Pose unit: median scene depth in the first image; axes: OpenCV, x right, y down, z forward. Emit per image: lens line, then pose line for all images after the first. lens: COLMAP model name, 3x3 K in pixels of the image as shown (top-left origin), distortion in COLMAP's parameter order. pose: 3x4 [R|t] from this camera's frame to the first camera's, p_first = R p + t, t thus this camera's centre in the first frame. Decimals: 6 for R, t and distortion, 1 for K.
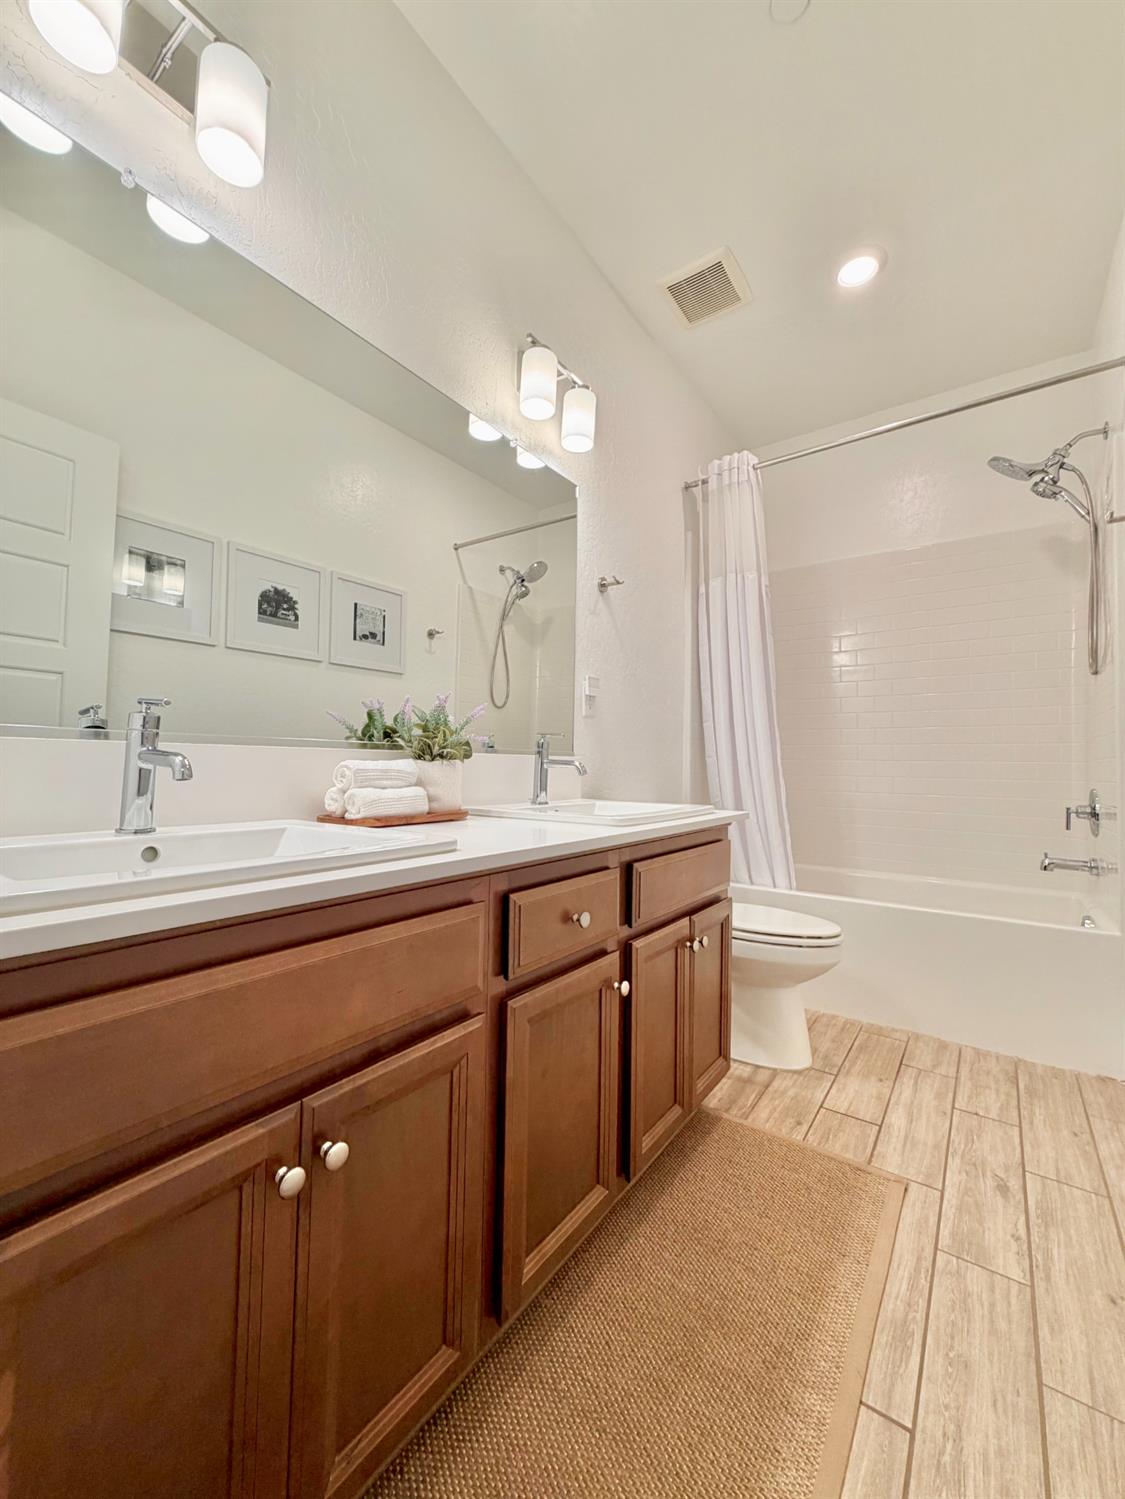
lens RADIAL K [[600.9, 0, 562.0], [0, 600.9, 744.8], [0, 0, 1]] dist [-0.000323, 0.001029]
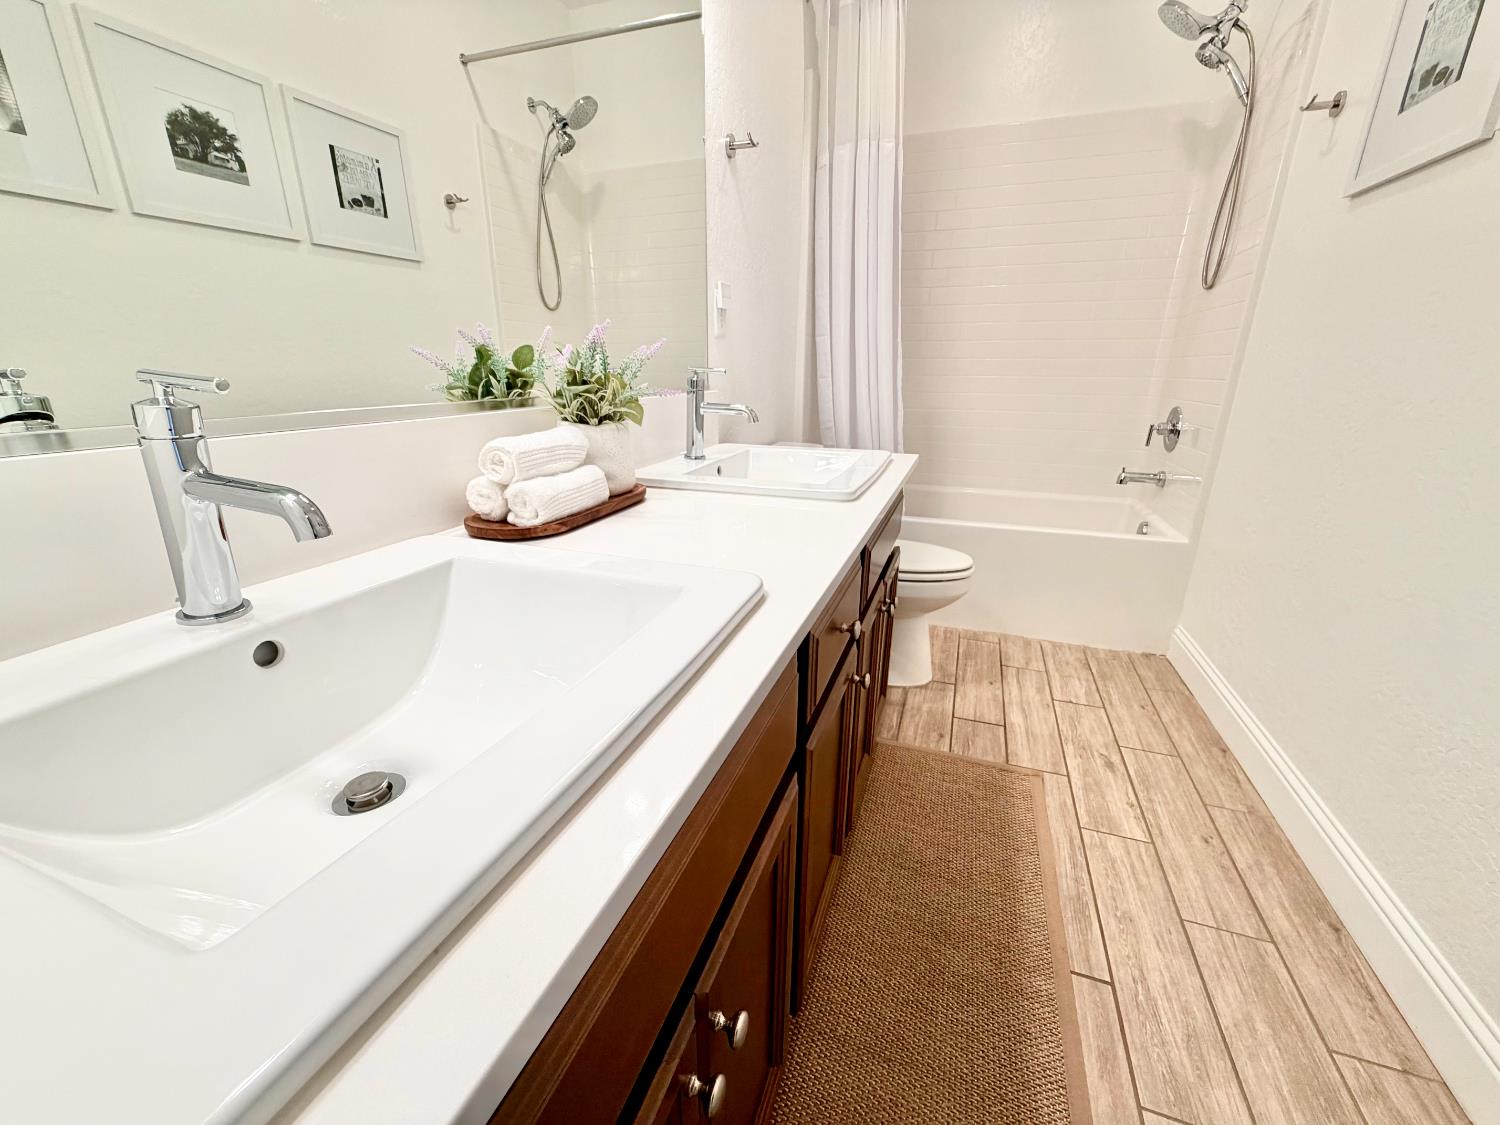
lens RADIAL K [[601.3, 0, 746.0], [0, 601.3, 563.8], [0, 0, 1]] dist [-0.000323, 0.001029]
pose [[0.964451, -0.094966, 0.246608, -0.170451], [0.002757, 0.936763, 0.349954, -0.048983], [-0.264247, -0.336833, 0.903724, 0.171640]]
